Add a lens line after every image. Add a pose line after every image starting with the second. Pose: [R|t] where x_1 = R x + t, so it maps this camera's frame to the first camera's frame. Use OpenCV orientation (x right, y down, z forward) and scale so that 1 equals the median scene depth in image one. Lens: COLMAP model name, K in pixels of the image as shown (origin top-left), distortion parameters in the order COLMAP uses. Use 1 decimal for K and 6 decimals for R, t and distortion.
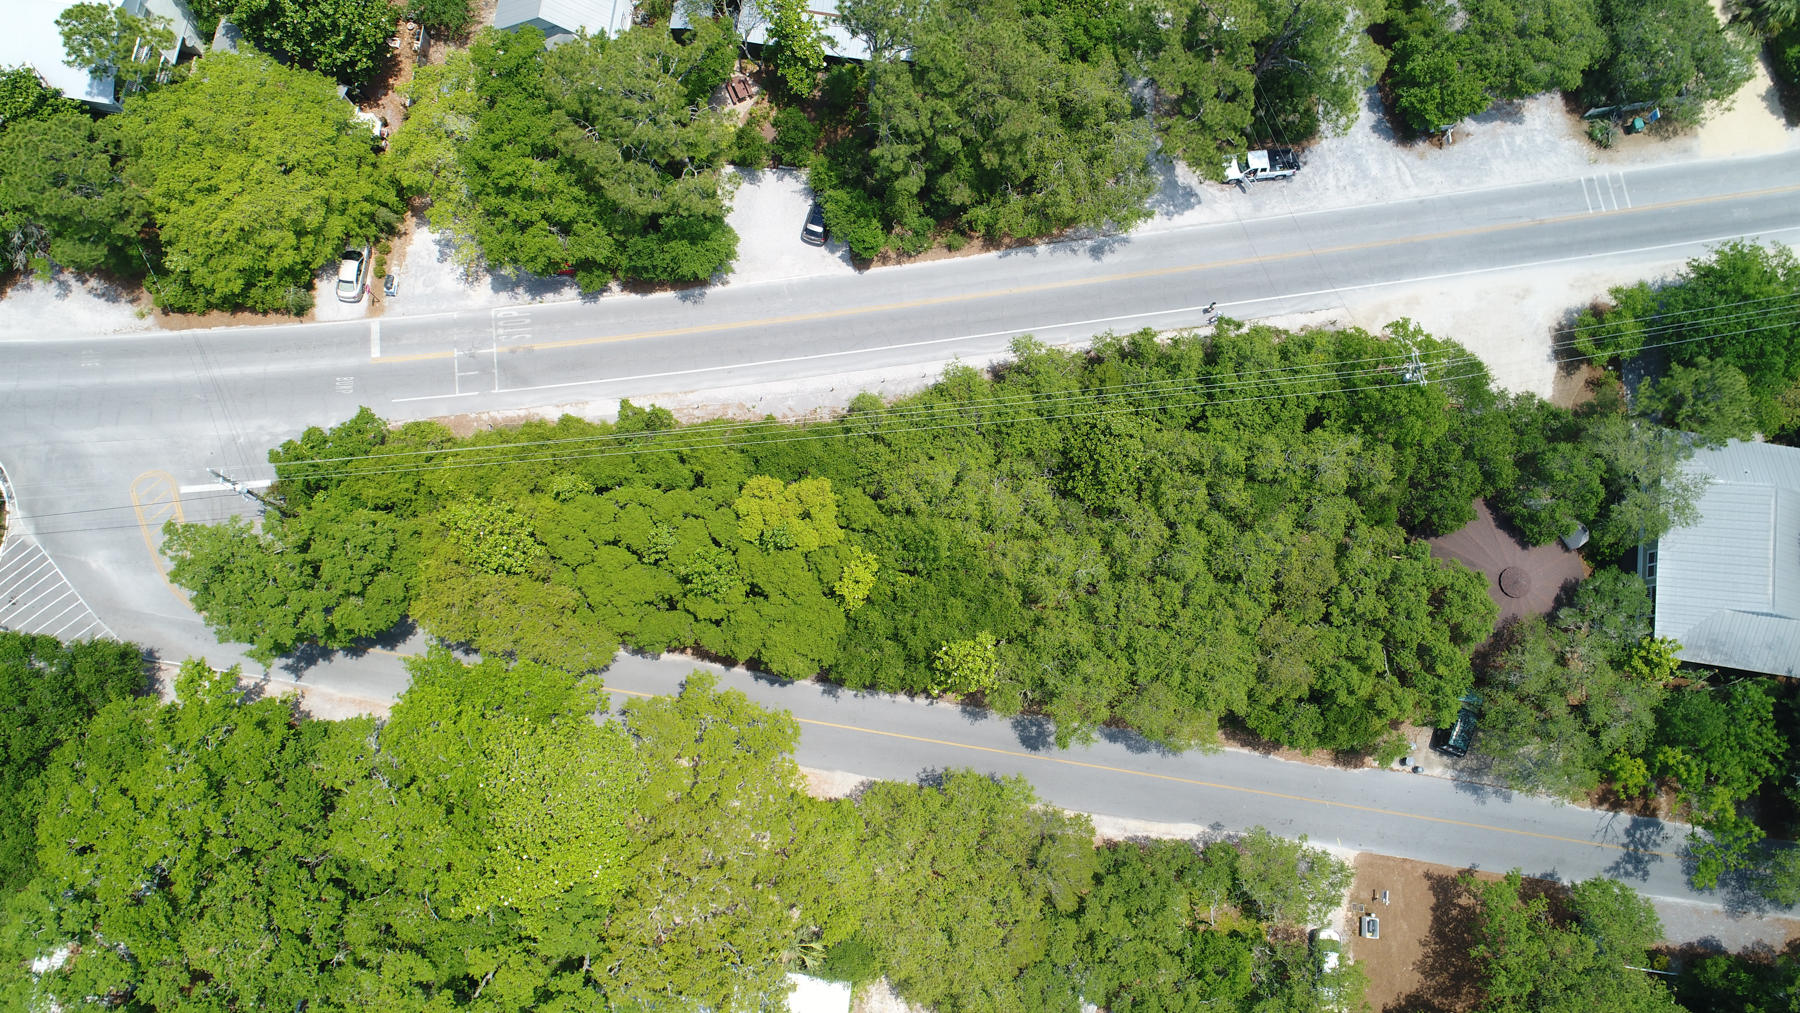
lens RADIAL K [[1206.8, 0, 892.3], [0, 1206.8, 510.3], [0, 0, 1]] dist [-0.006254, 0.006102]
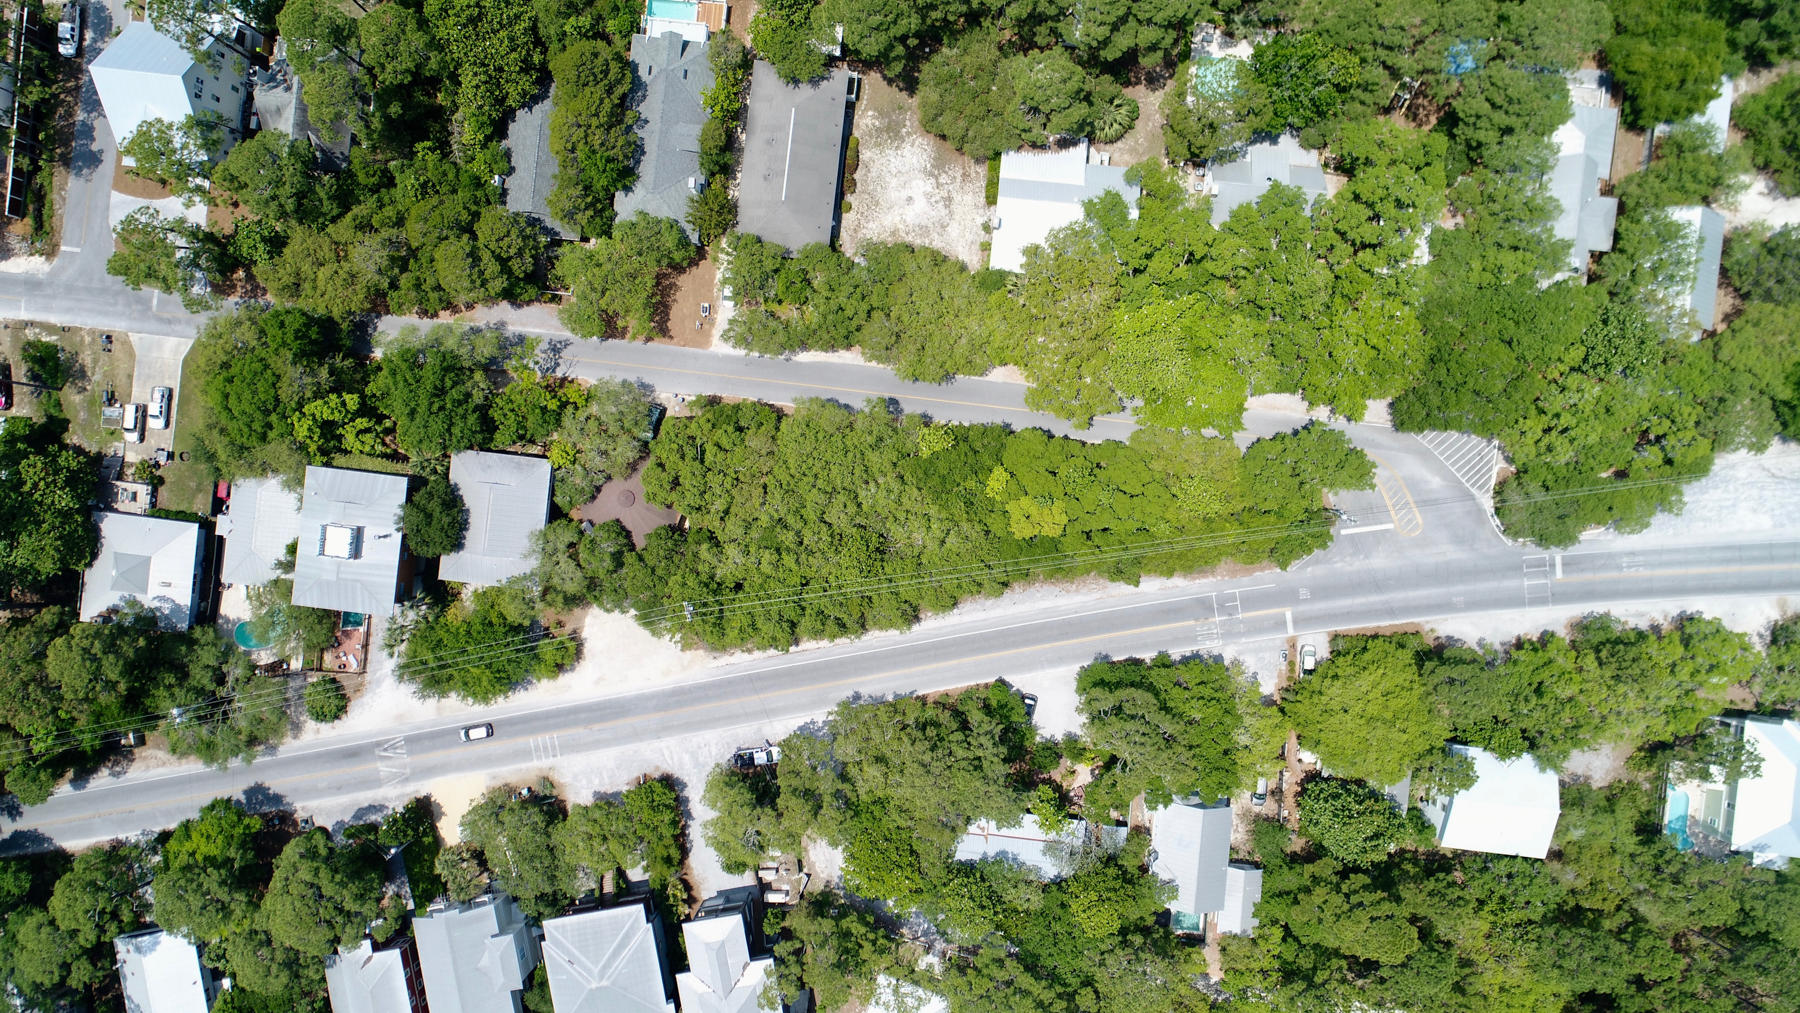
lens RADIAL K [[1209.0, 0, 895.4], [0, 1209.0, 502.2], [0, 0, 1]] dist [0.001260, -0.000495]
pose [[-0.999121, 0.039609, 0.013742, 0.091164], [-0.036775, -0.985369, 0.166418, -0.245984], [0.020133, 0.165766, 0.985960, -0.718123]]
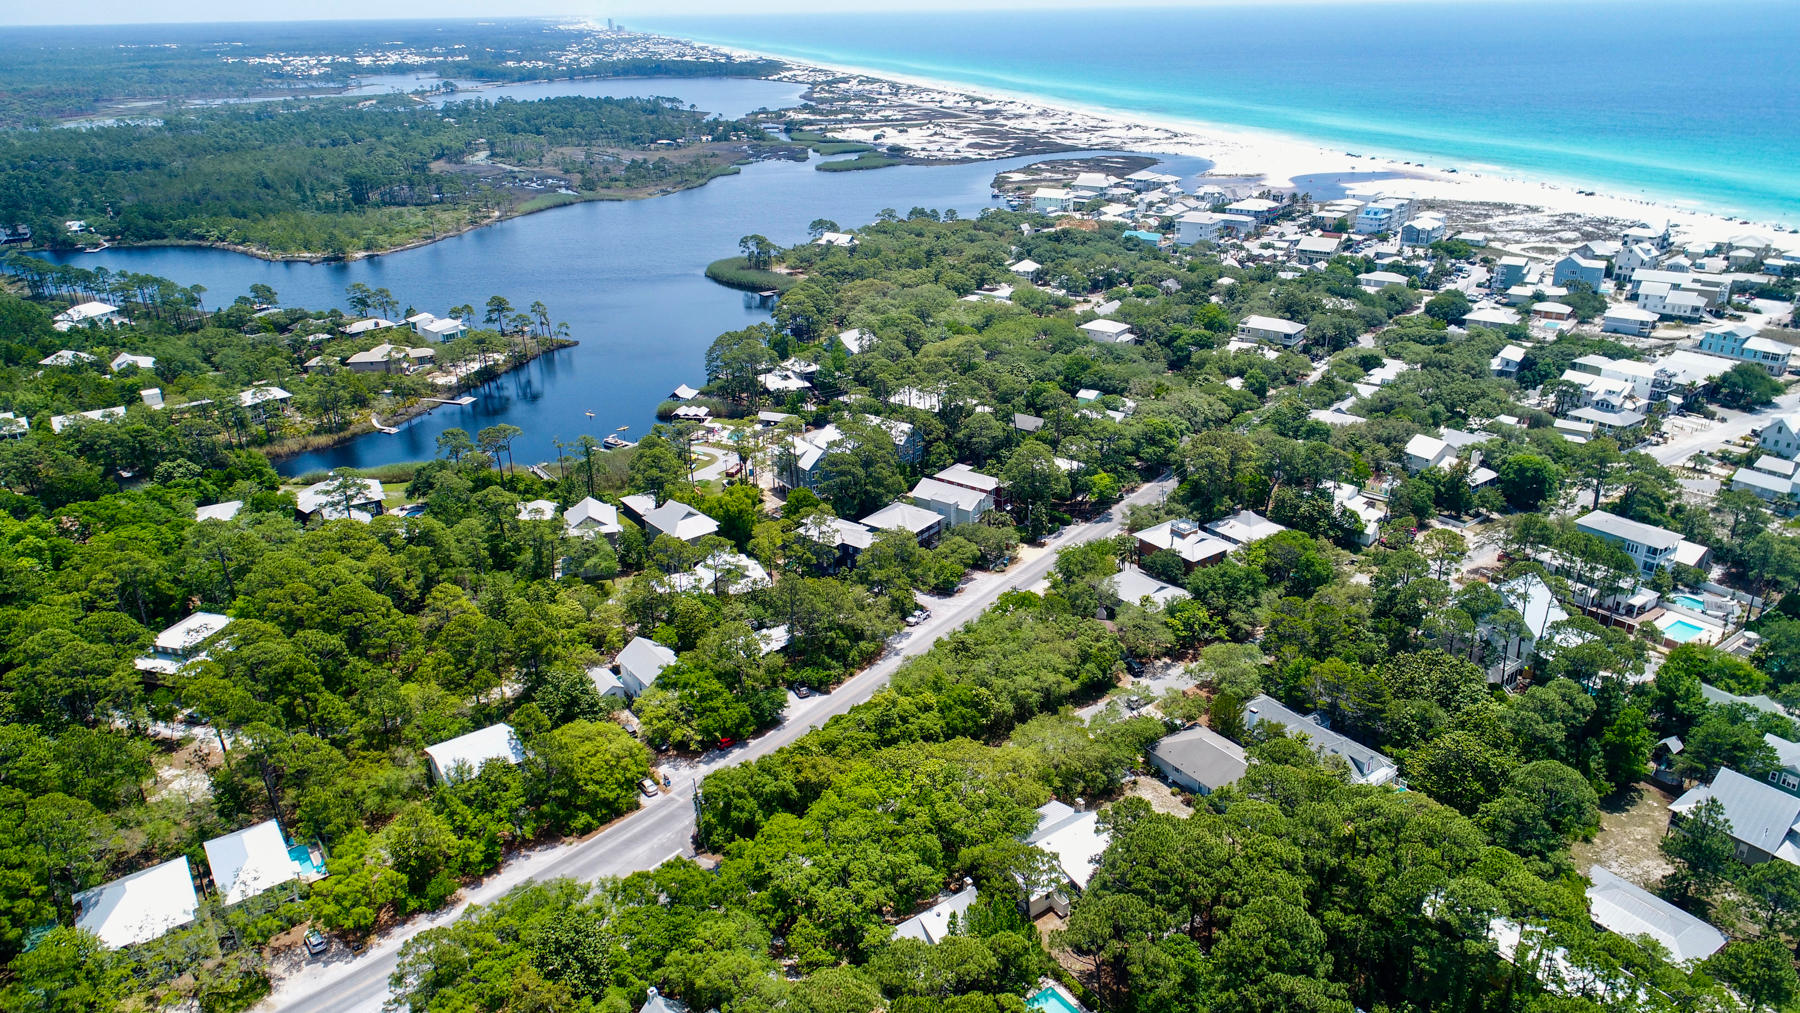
lens RADIAL K [[1209.0, 0, 895.4], [0, 1209.0, 502.2], [0, 0, 1]] dist [0.001260, -0.000495]
pose [[0.717393, -0.296377, 0.630483, -1.367796], [0.691165, 0.416312, -0.590741, 1.172539], [-0.087396, 0.859561, 0.503505, -0.521800]]
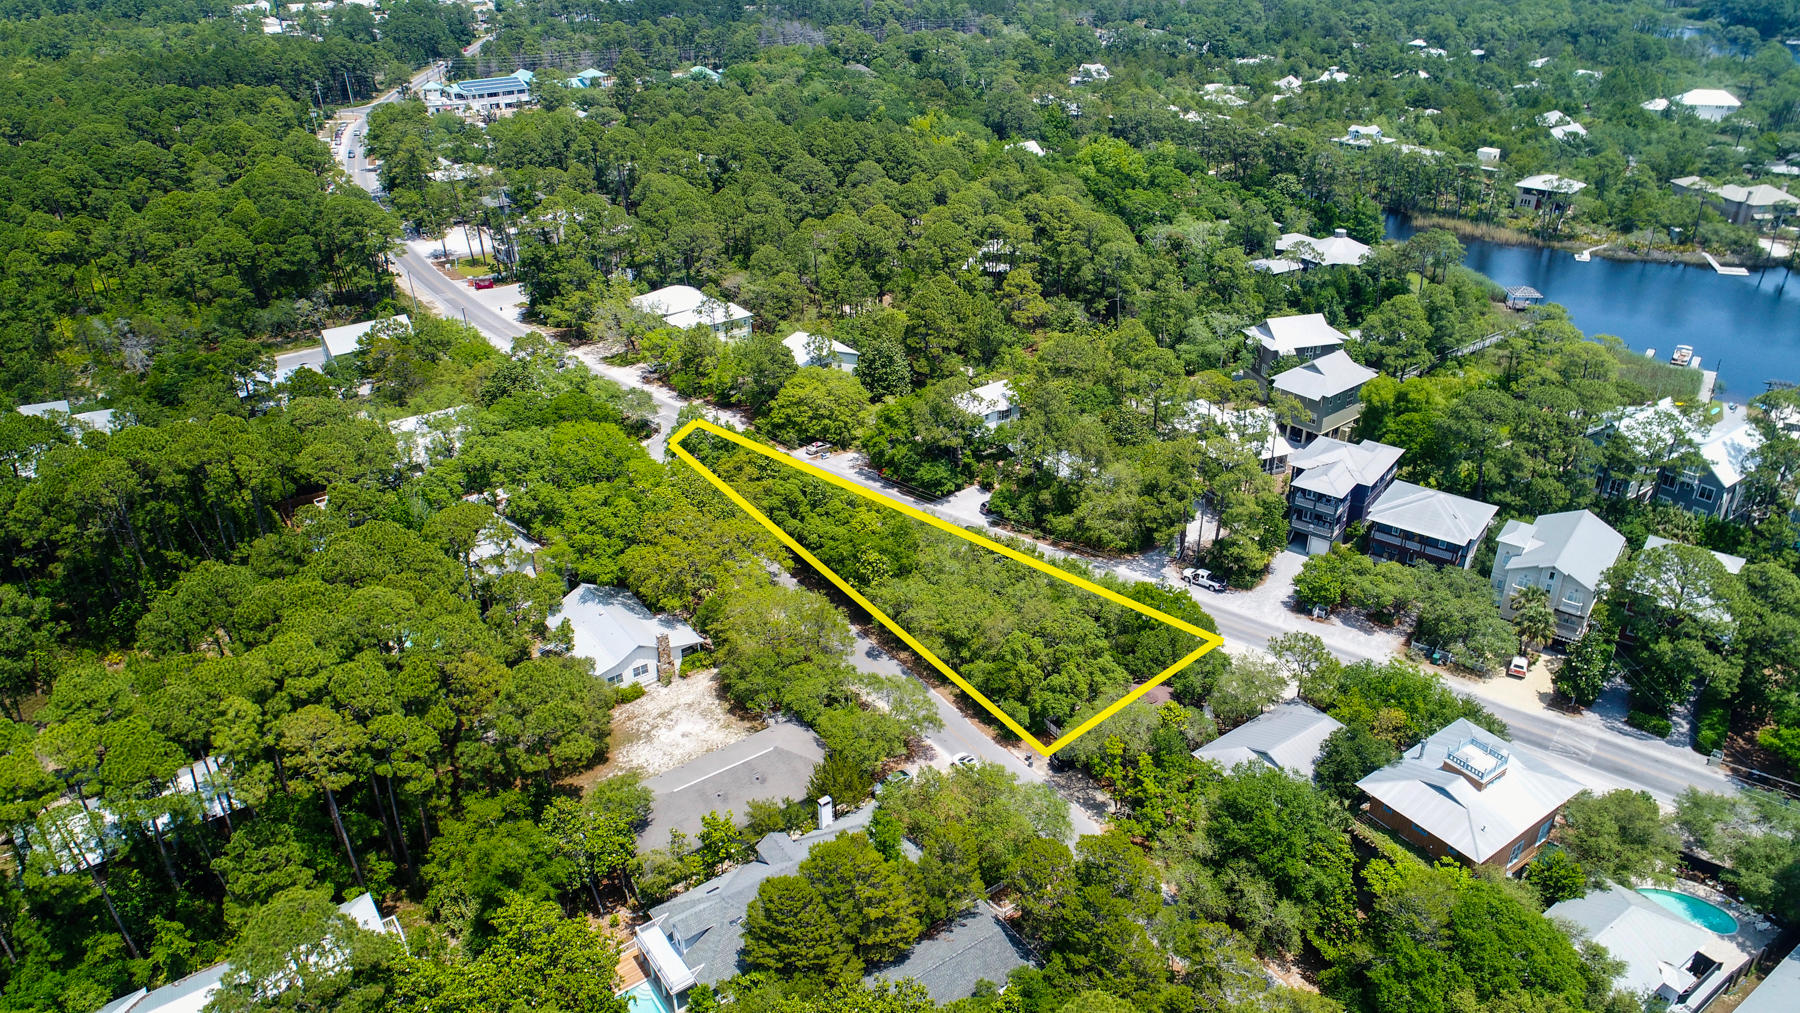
lens RADIAL K [[1209.0, 0, 895.4], [0, 1209.0, 502.2], [0, 0, 1]] dist [0.001260, -0.000495]
pose [[0.694089, 0.308384, -0.650492, 1.173034], [-0.703704, 0.481177, -0.522751, 0.946295], [0.151794, 0.820590, 0.550991, -0.115517]]
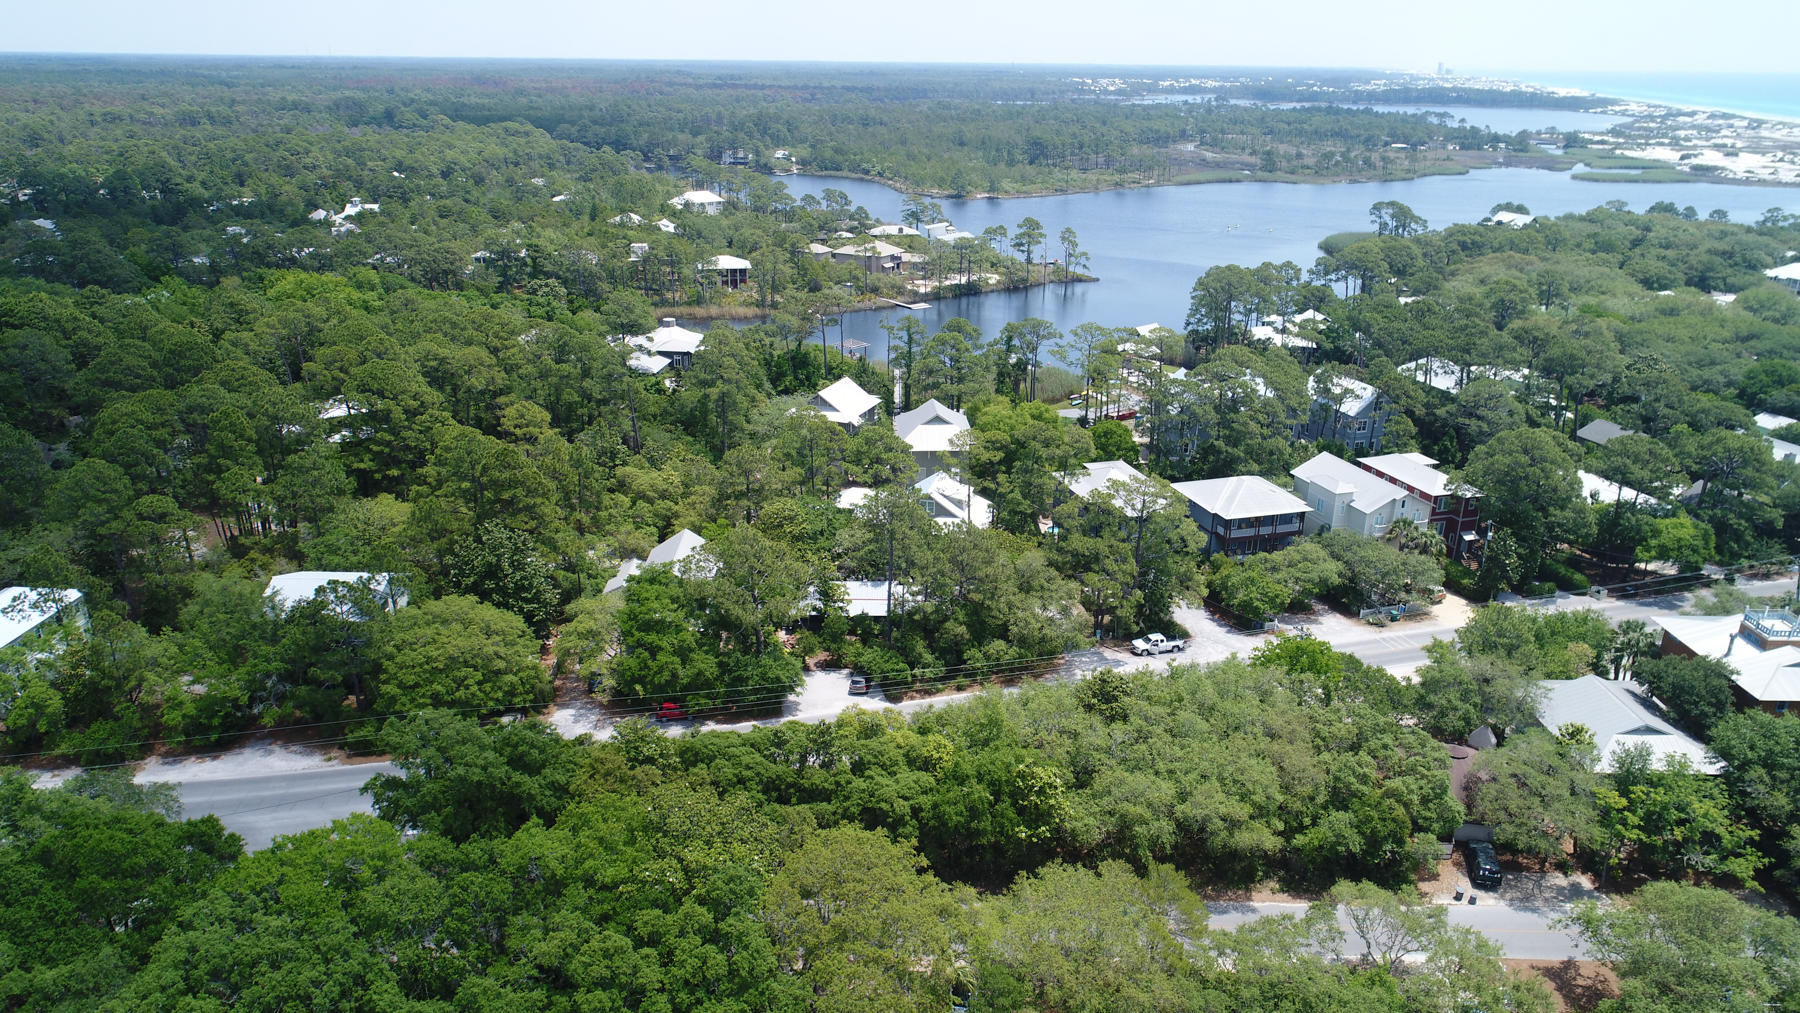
lens RADIAL K [[1206.8, 0, 892.3], [0, 1206.8, 510.3], [0, 0, 1]] dist [-0.006254, 0.006102]
pose [[0.990271, -0.062768, 0.124192, -0.193939], [0.138874, 0.502250, -0.853498, 0.885251], [-0.008803, 0.862441, 0.506080, 0.150224]]
